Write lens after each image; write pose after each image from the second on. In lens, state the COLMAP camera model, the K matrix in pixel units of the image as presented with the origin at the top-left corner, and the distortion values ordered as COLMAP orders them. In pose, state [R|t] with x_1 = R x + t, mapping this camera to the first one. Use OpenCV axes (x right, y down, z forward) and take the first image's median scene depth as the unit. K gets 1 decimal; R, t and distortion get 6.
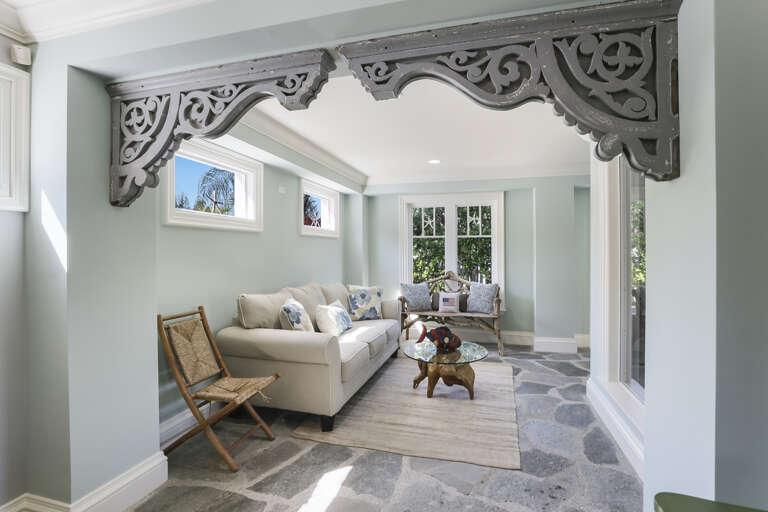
lens RADIAL K [[371.6, 0, 384.2], [0, 371.6, 251.8], [0, 0, 1]] dist [-0.027395, -0.001336]
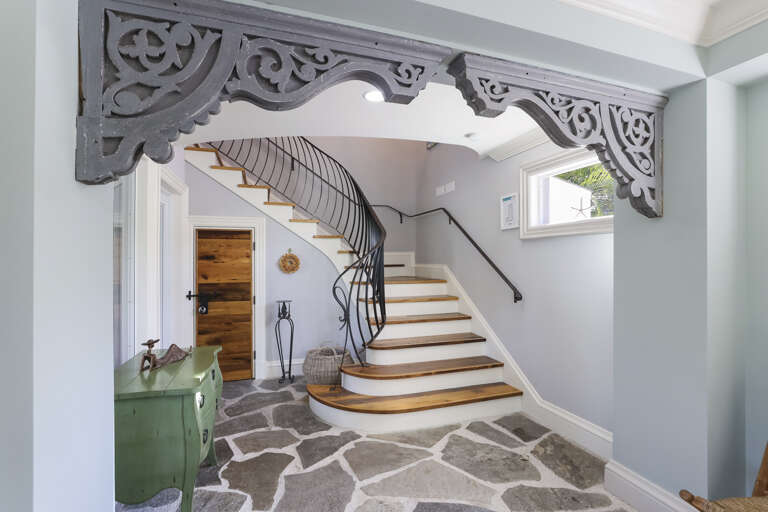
lens RADIAL K [[371.6, 0, 383.9], [0, 371.6, 261.0], [0, 0, 1]] dist [-0.027395, -0.001336]
pose [[0.829853, 0.009209, 0.557907, -0.788378], [-0.010447, 0.999945, -0.000967, -0.006080], [-0.557885, -0.005026, 0.829903, 0.297771]]
